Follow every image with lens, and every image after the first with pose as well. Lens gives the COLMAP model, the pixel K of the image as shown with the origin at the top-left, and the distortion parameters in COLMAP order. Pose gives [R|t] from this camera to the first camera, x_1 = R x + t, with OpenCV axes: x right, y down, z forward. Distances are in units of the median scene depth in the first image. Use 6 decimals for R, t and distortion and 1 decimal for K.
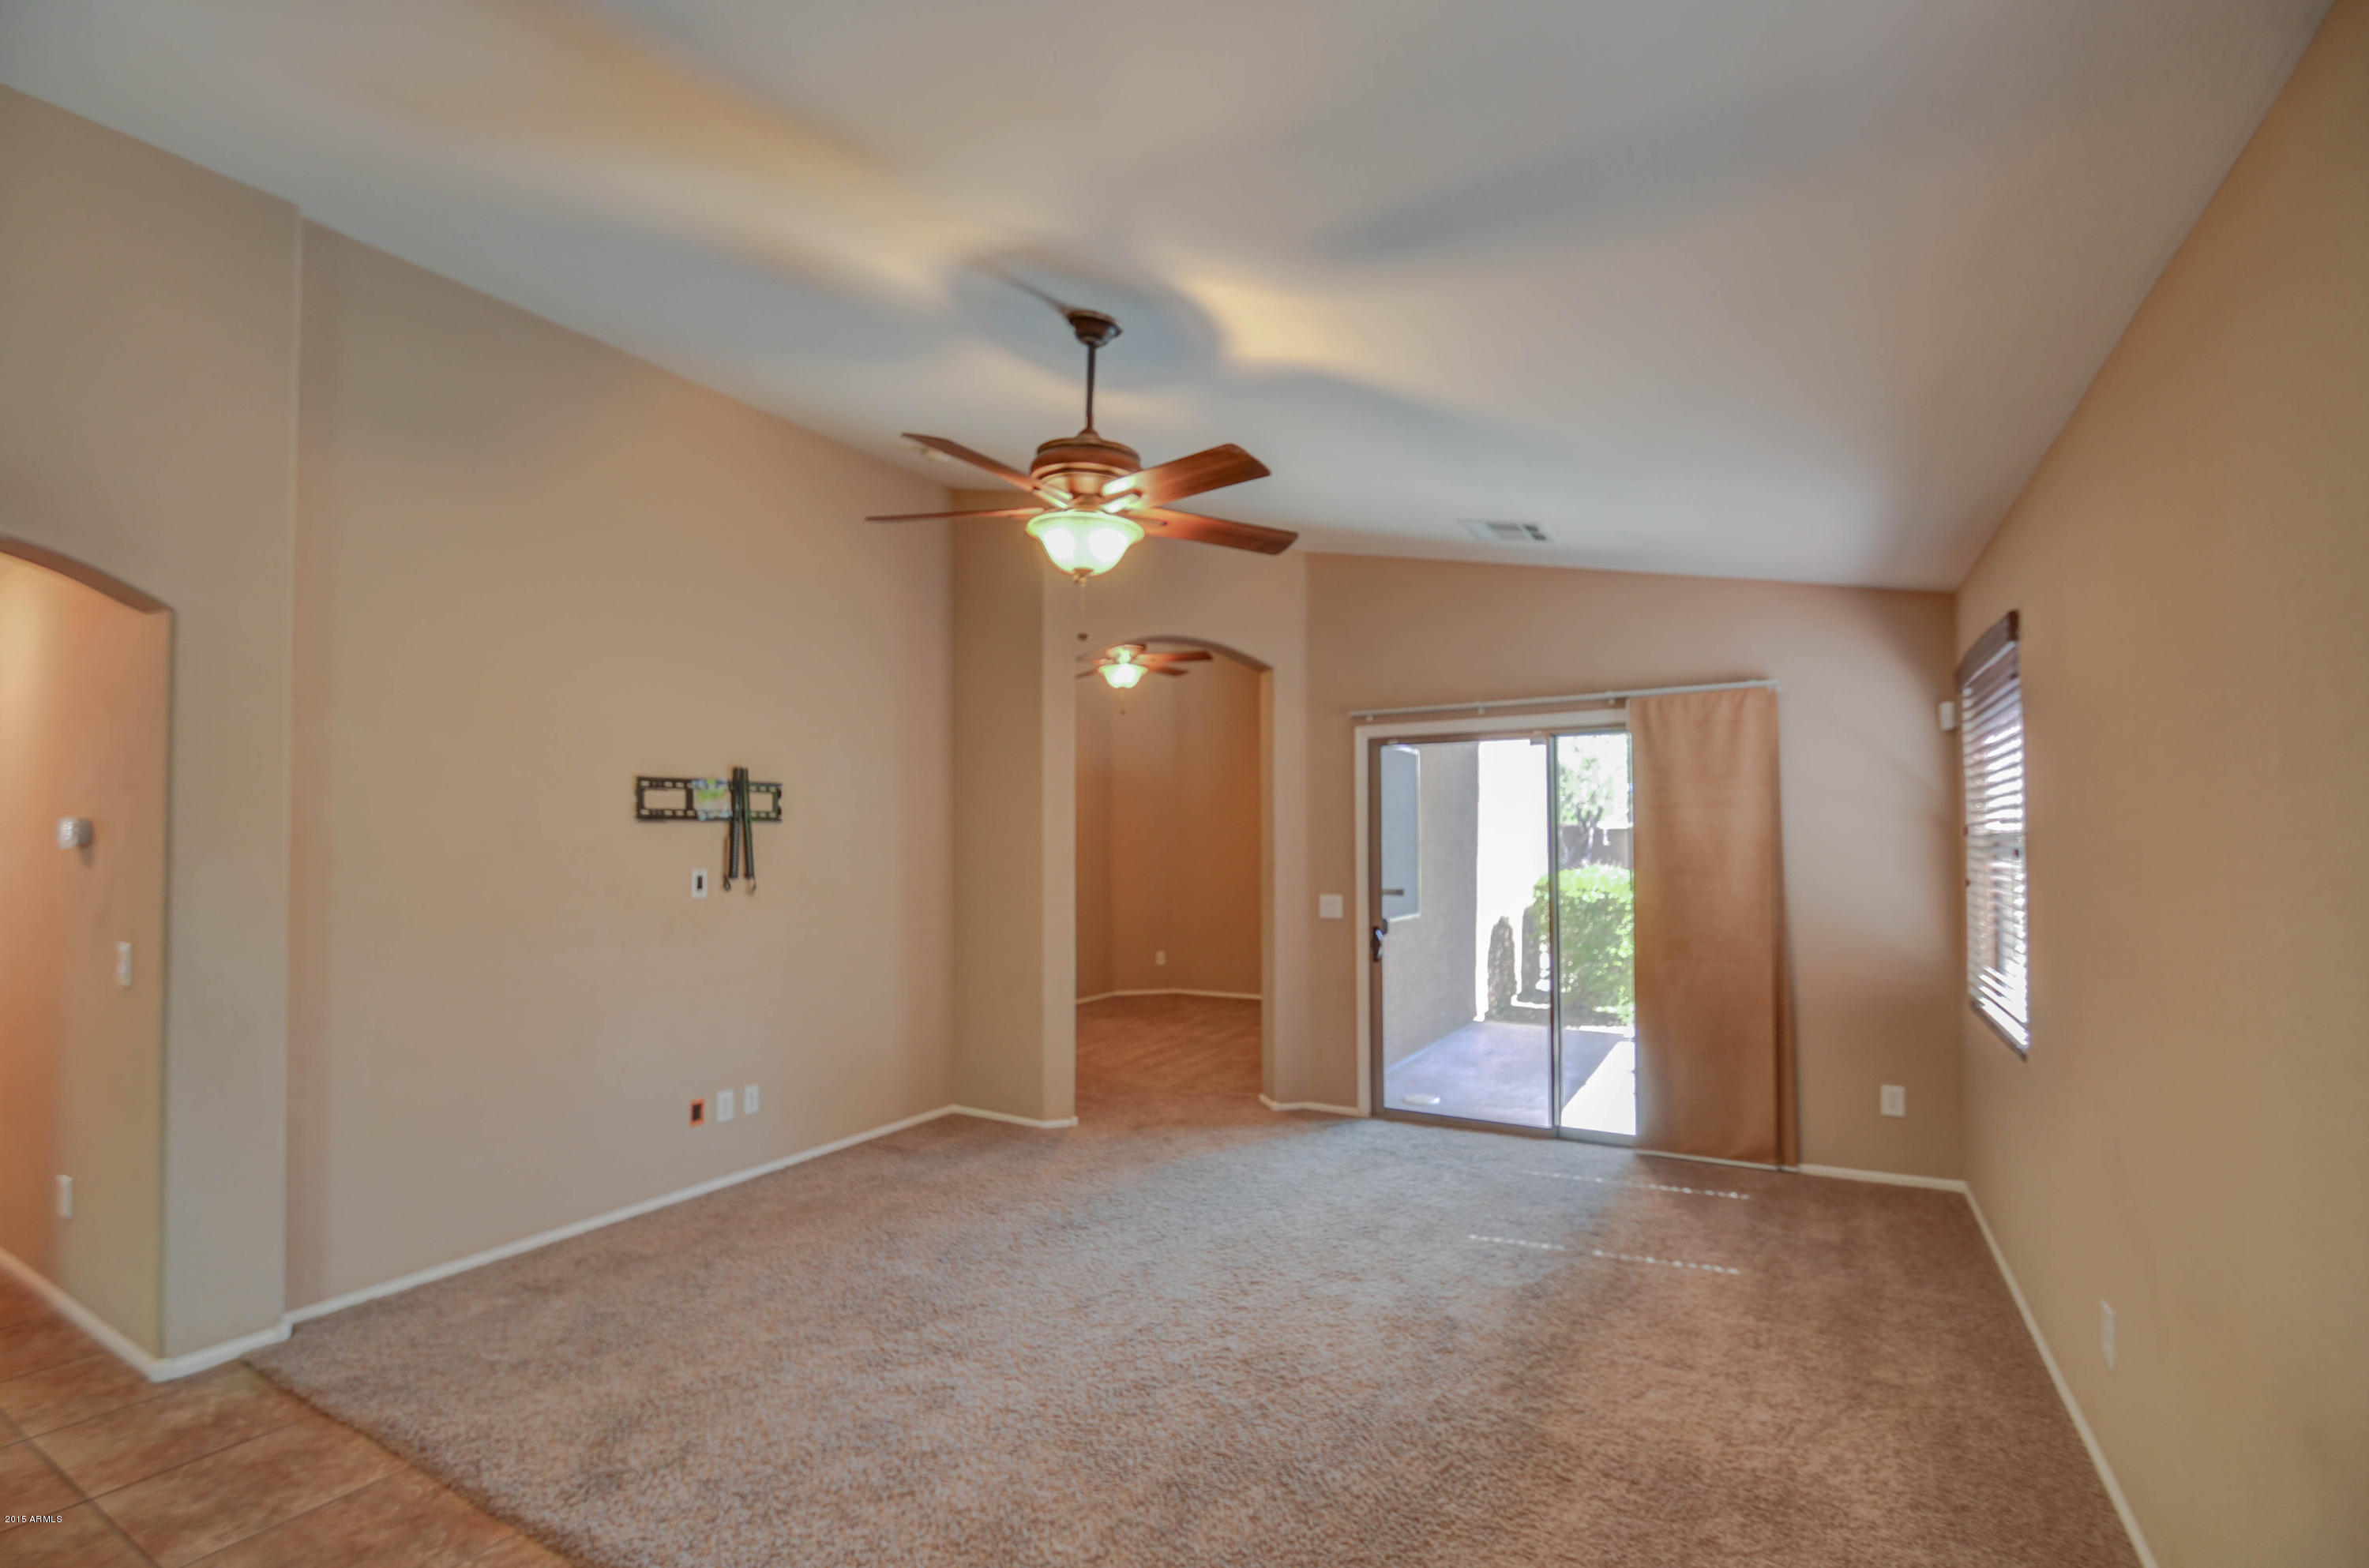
lens RADIAL K [[1036.8, 0, 1181.5], [0, 1036.8, 810.3], [0, 0, 1]] dist [-0.000719, -0.008491]
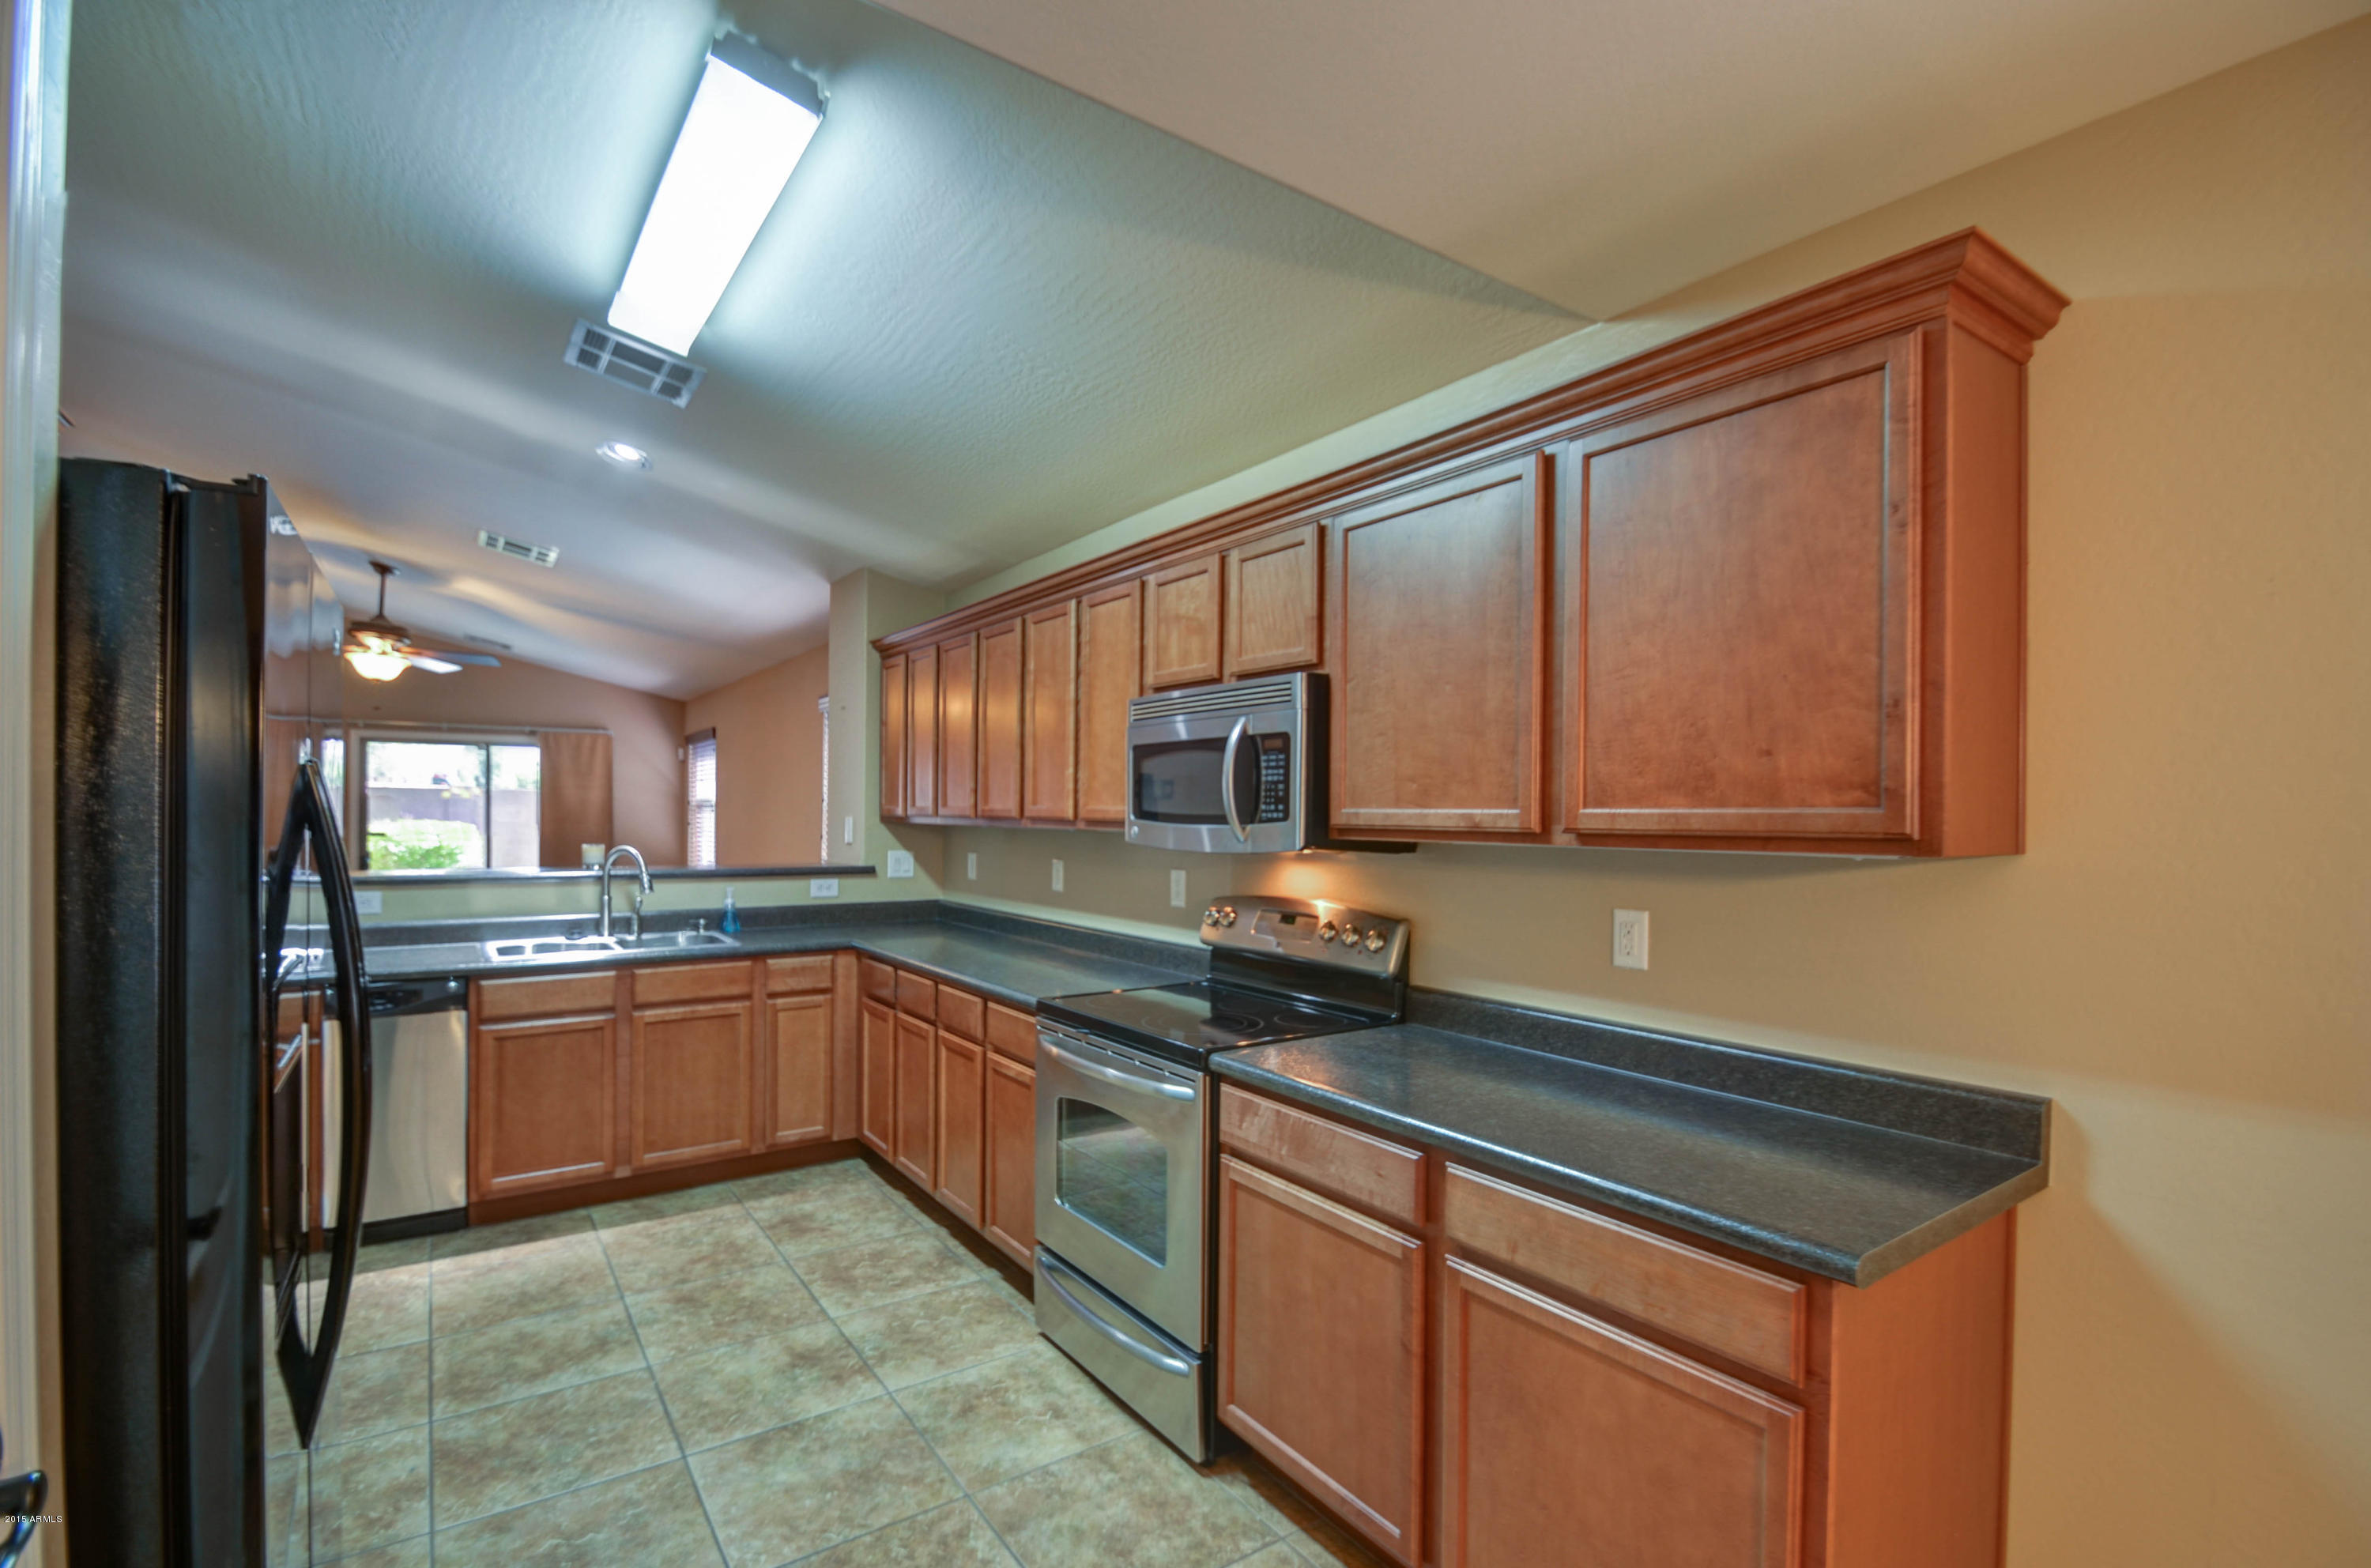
lens RADIAL K [[1068.6, 0, 1168.2], [0, 1068.6, 819.6], [0, 0, 1]] dist [0.002992, -0.010247]
pose [[0.421600, 0.000977, 0.906781, -0.965610], [-0.035098, 0.999268, 0.015241, -0.015702], [-0.906102, -0.038252, 0.421325, -1.002418]]
